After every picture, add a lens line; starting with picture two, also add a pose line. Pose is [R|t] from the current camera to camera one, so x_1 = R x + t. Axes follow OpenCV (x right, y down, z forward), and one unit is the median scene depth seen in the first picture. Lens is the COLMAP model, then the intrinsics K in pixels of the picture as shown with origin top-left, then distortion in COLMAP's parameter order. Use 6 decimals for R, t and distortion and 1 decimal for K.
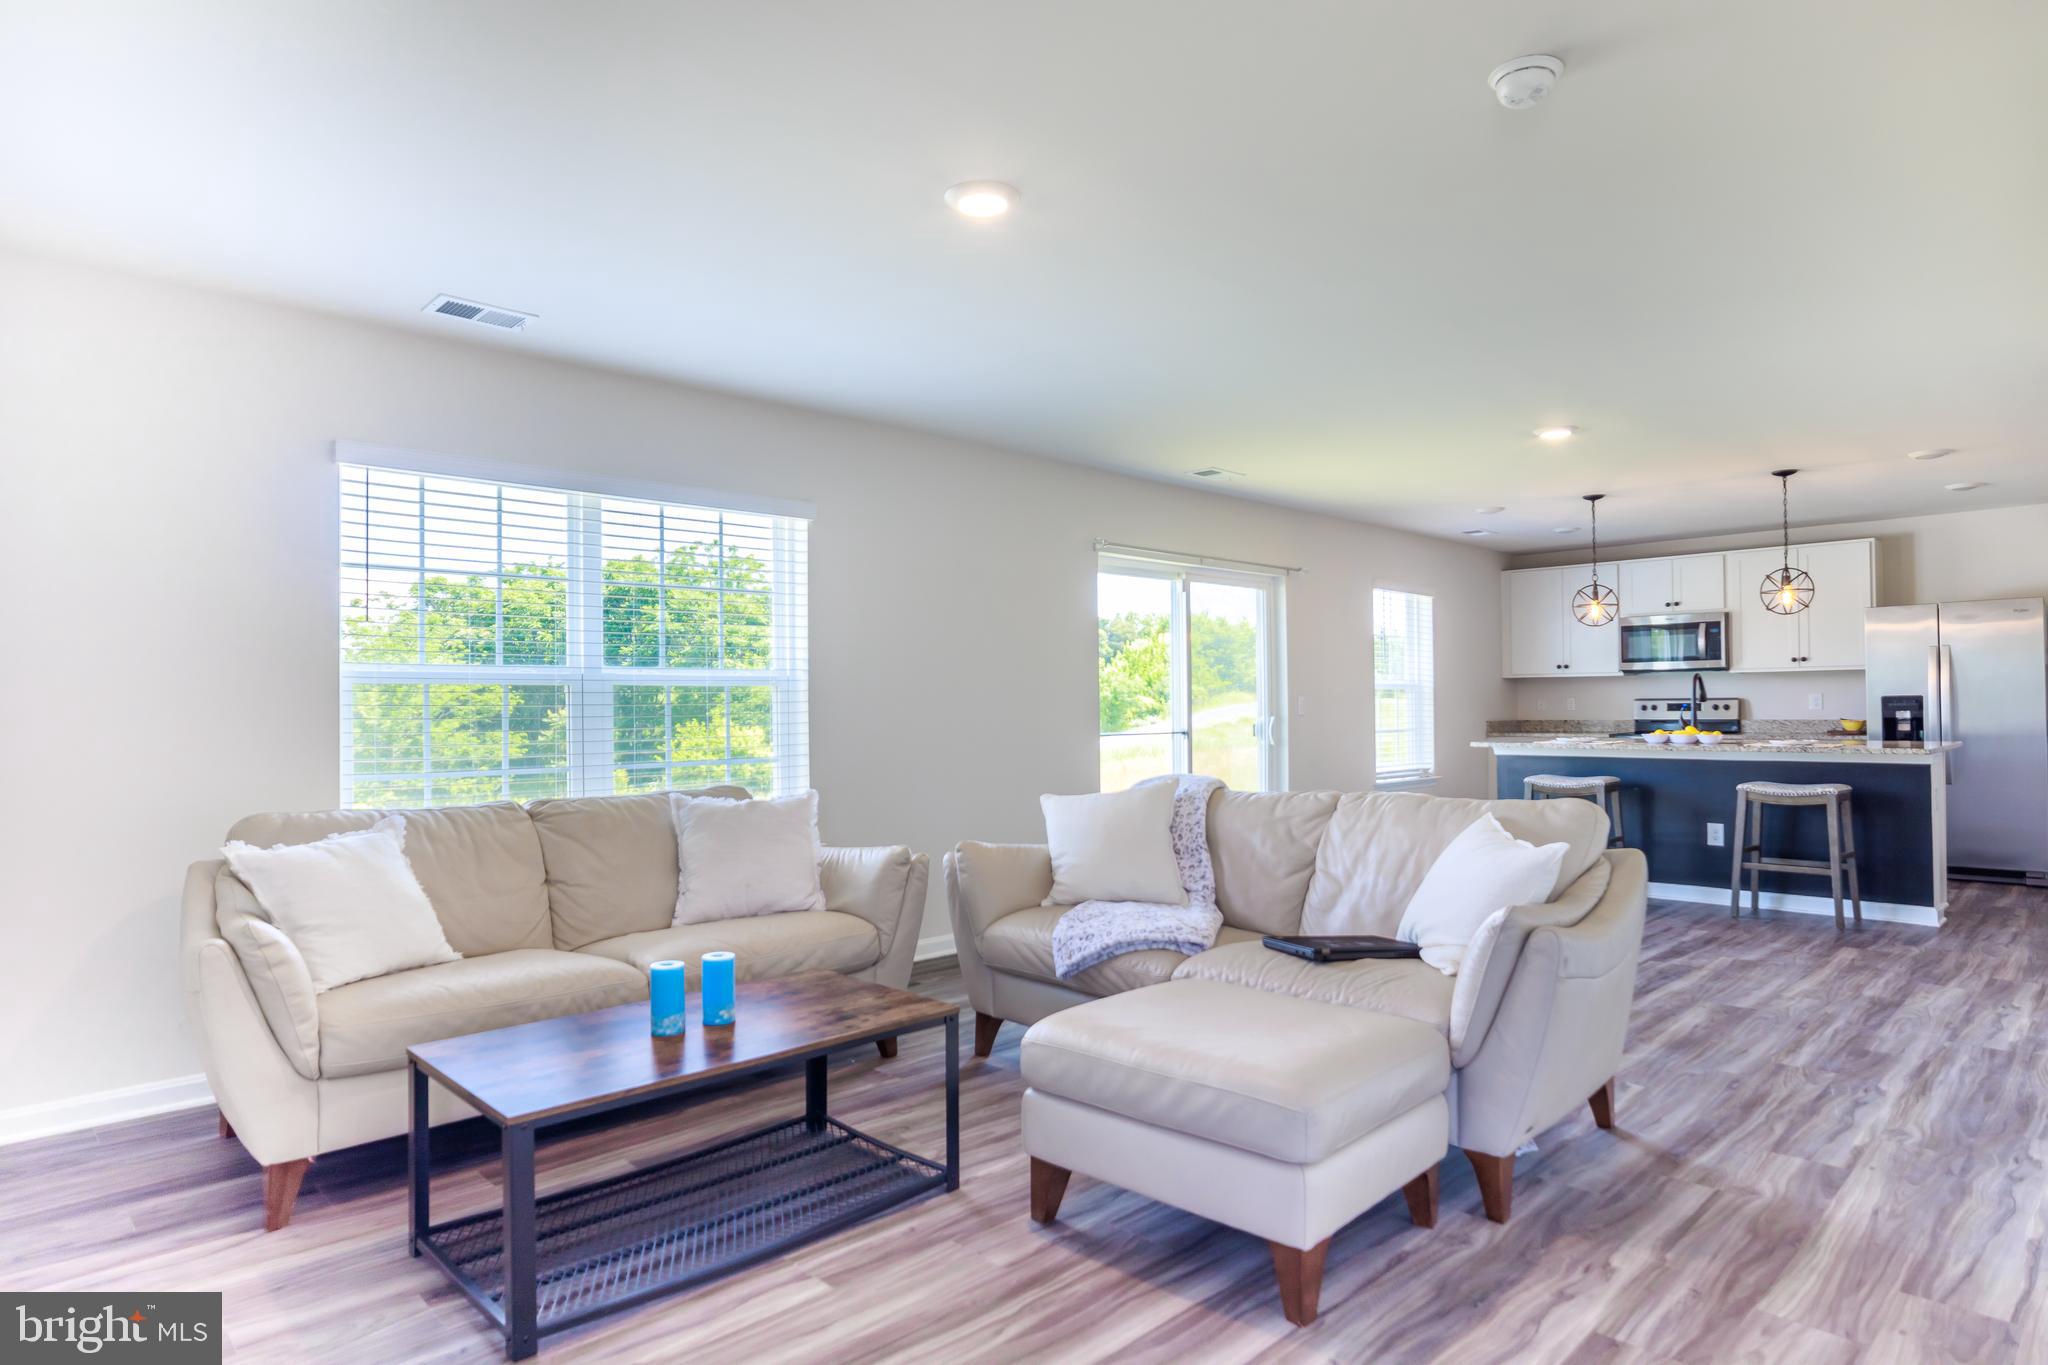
lens RADIAL K [[1164.5, 0, 1024.0], [0, 1164.5, 682.5], [0, 0, 1]] dist [-0.032139, 0.021623]
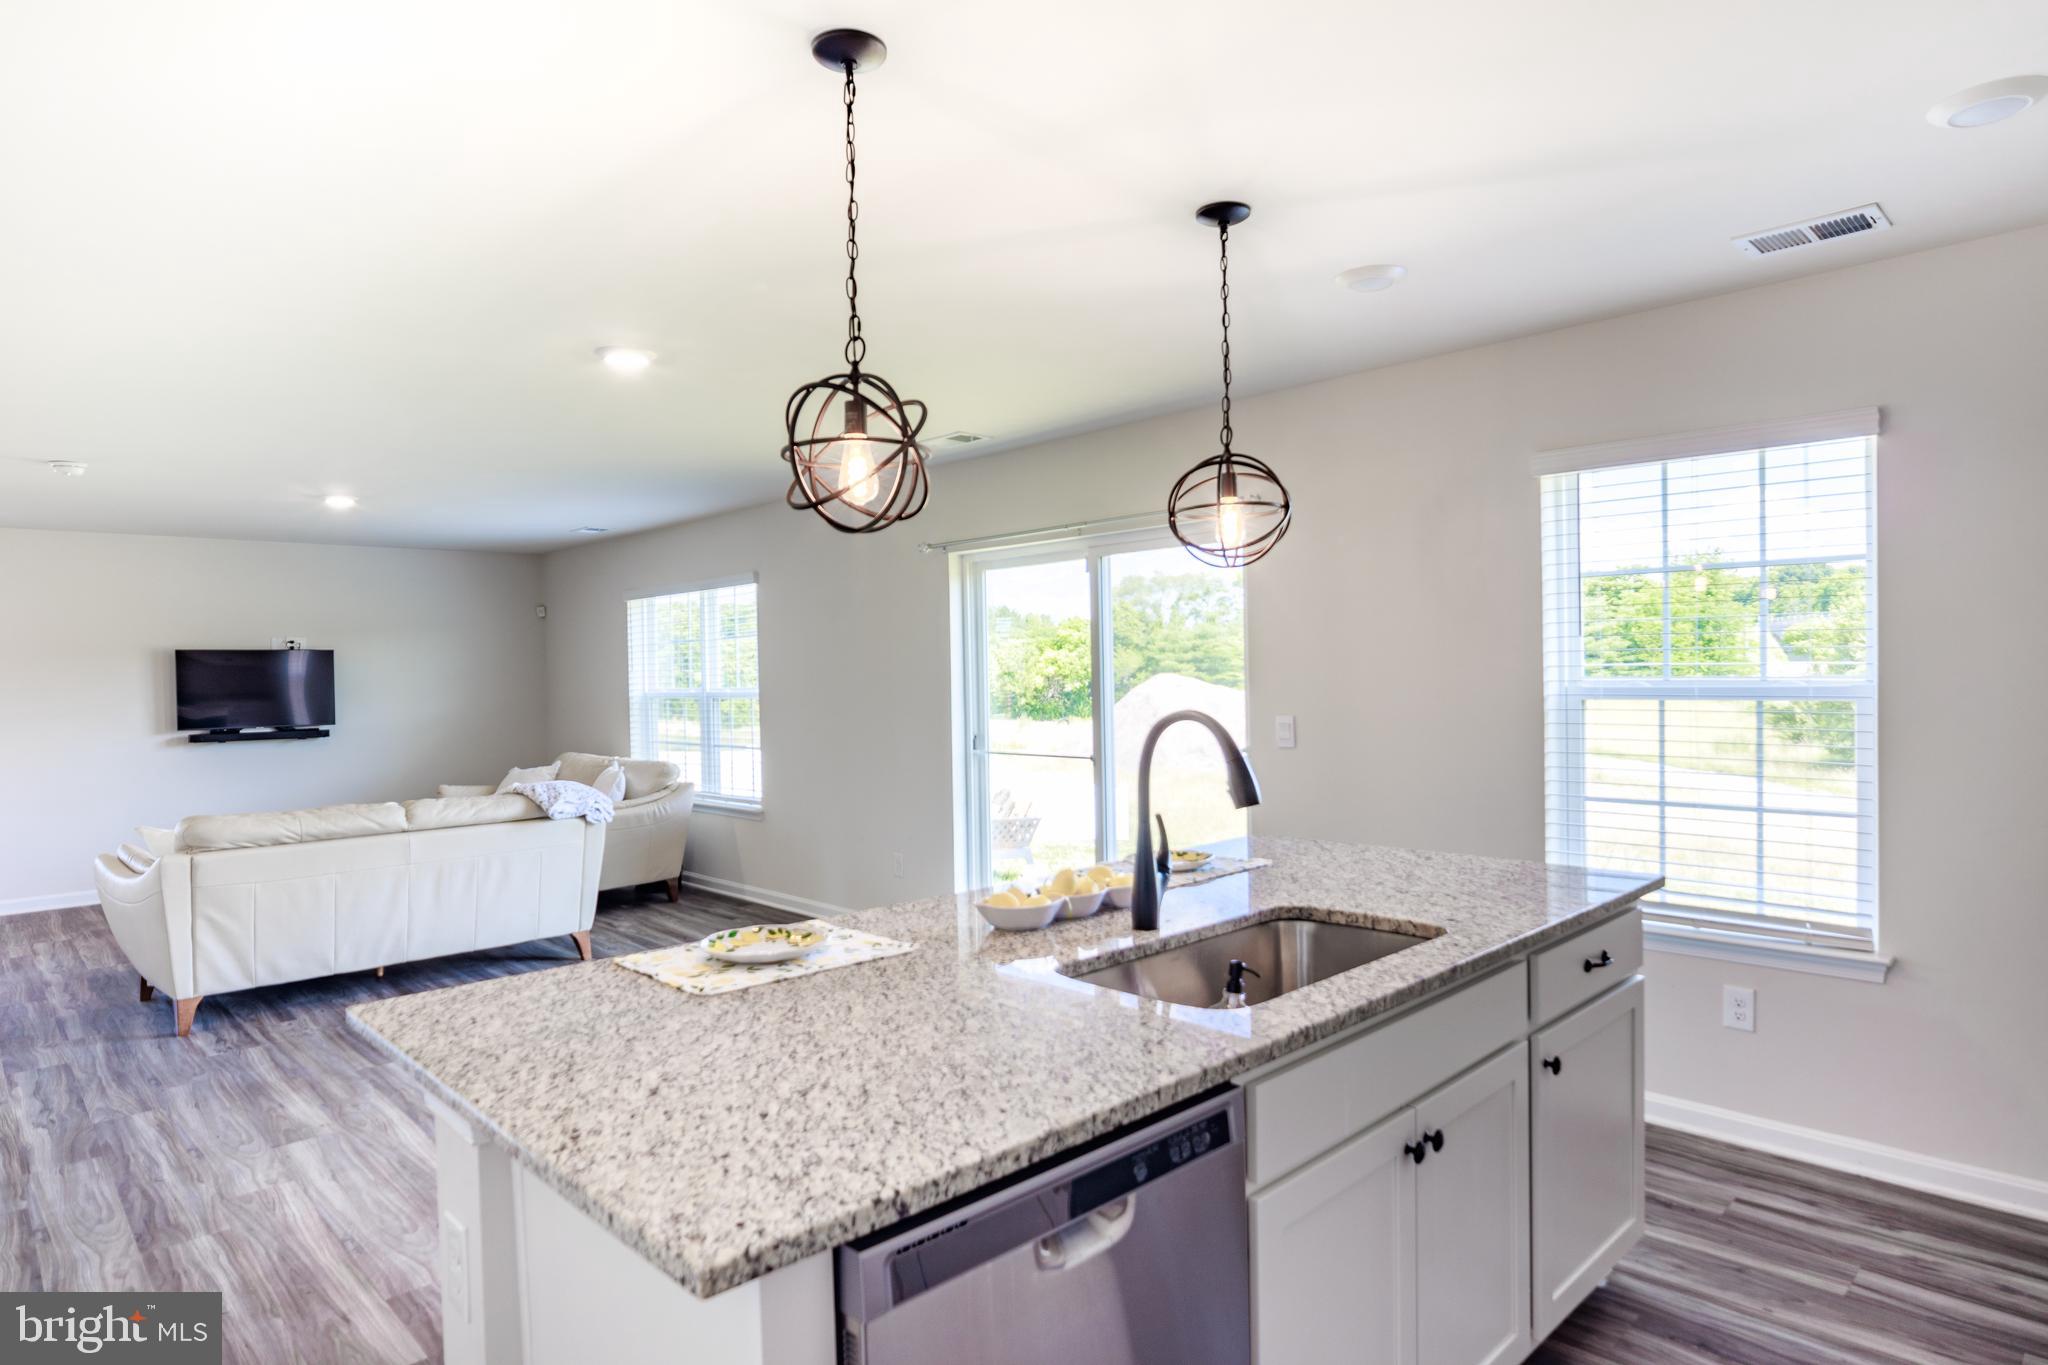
lens RADIAL K [[1164.5, 0, 1024.0], [0, 1164.5, 682.5], [0, 0, 1]] dist [-0.032139, 0.021623]
pose [[-0.016922, -0.003158, -0.999852, 0.897863], [0.018579, 0.999821, -0.003473, -0.018691], [0.999684, -0.018635, -0.016860, 0.967566]]
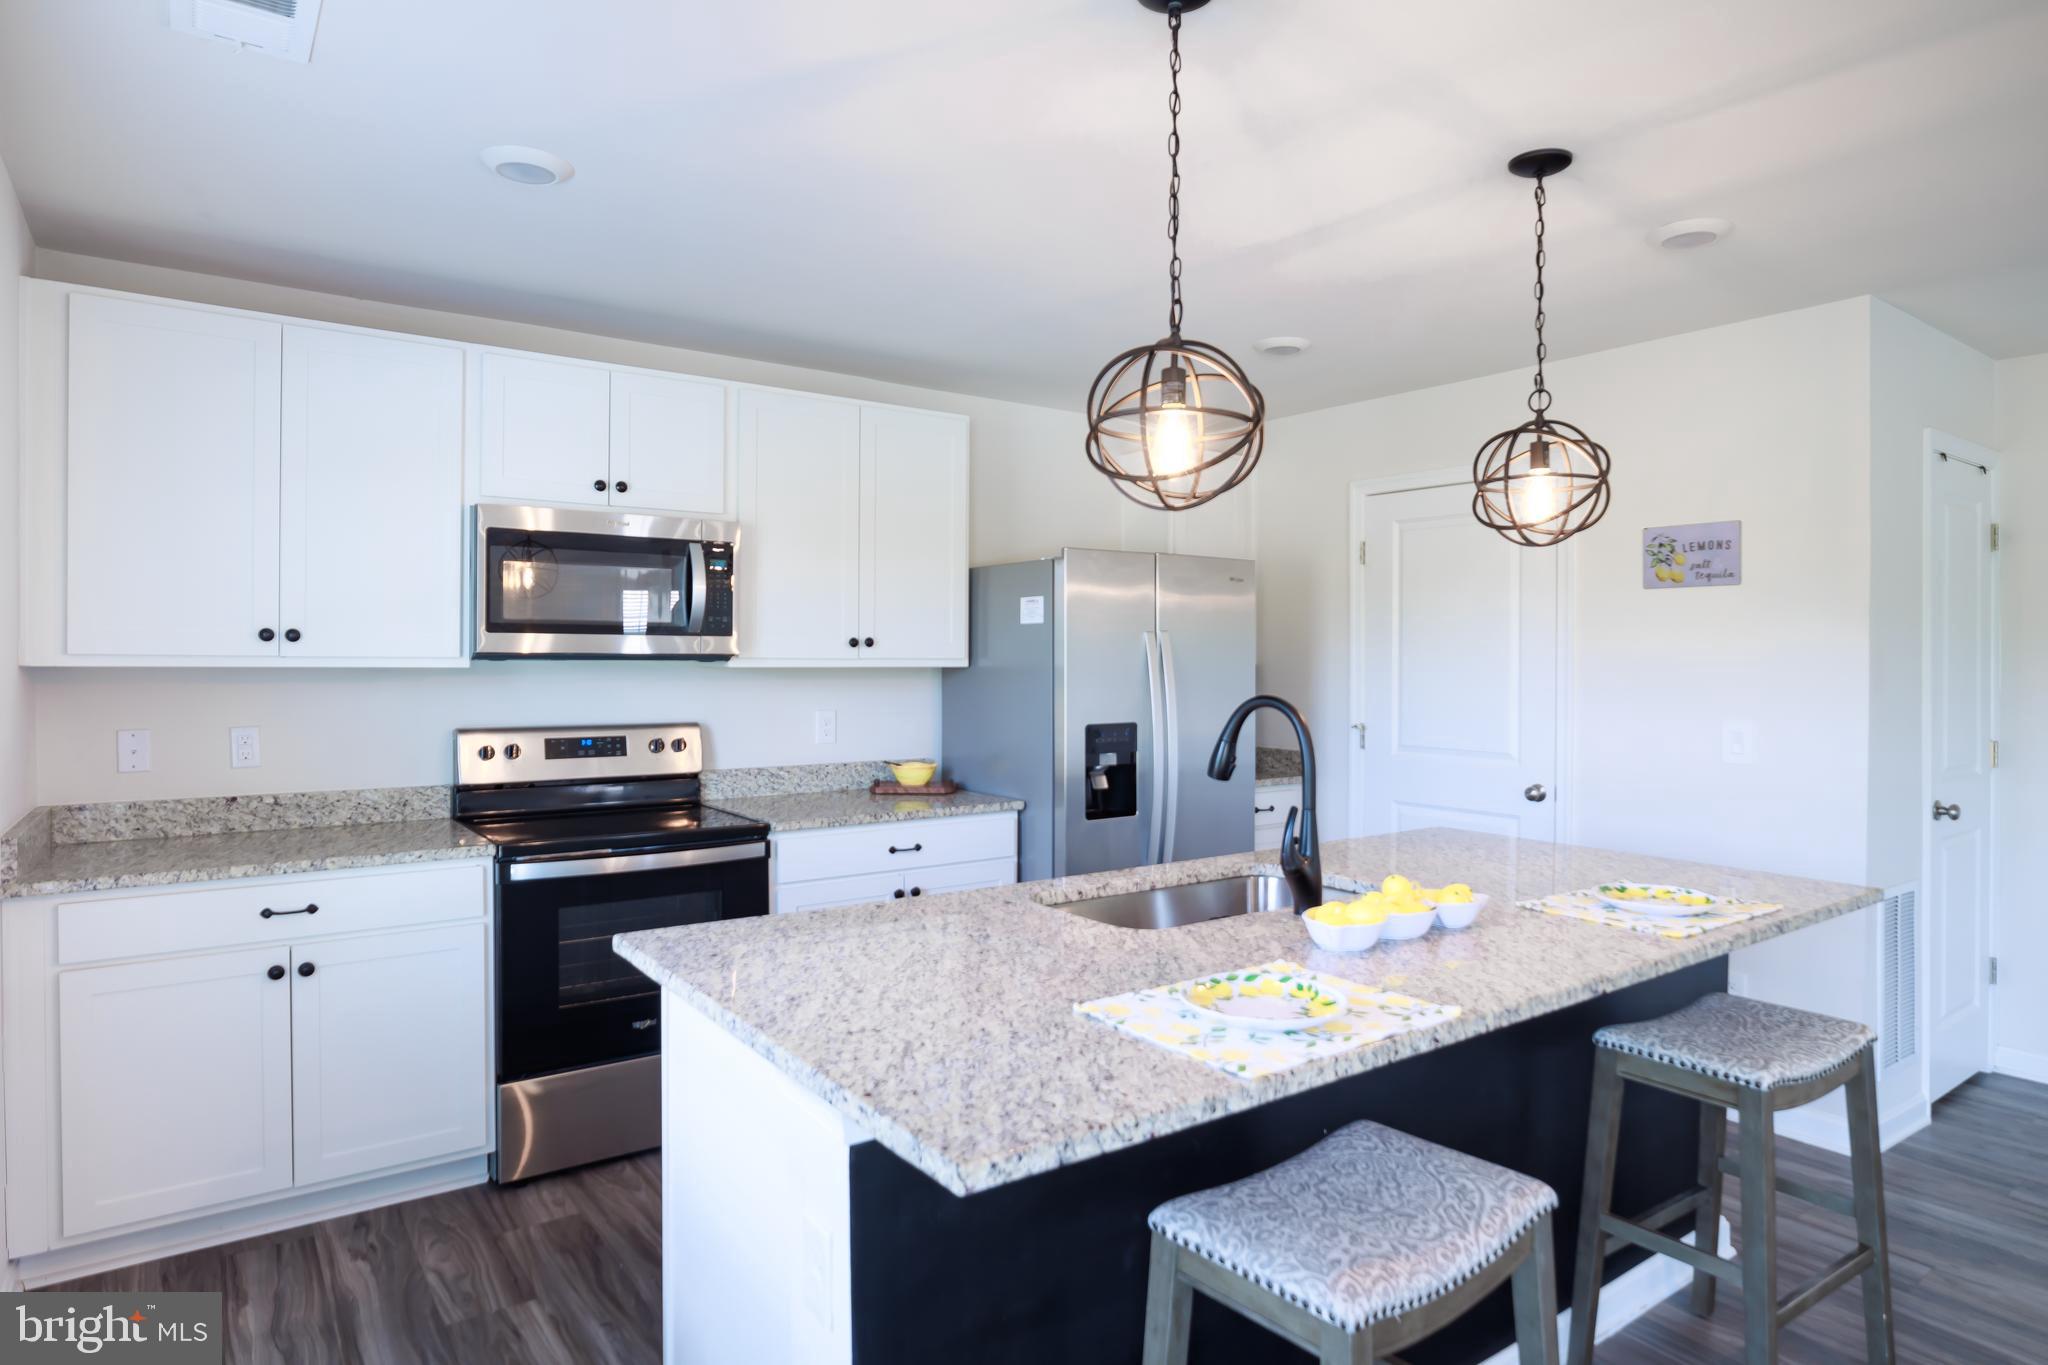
lens RADIAL K [[1164.5, 0, 1024.0], [0, 1164.5, 682.5], [0, 0, 1]] dist [-0.032139, 0.021623]
pose [[0.141140, -0.012235, 0.989914, 0.262709], [-0.027418, 0.999492, 0.016263, -0.016480], [-0.989610, -0.029437, 0.140733, 1.076211]]
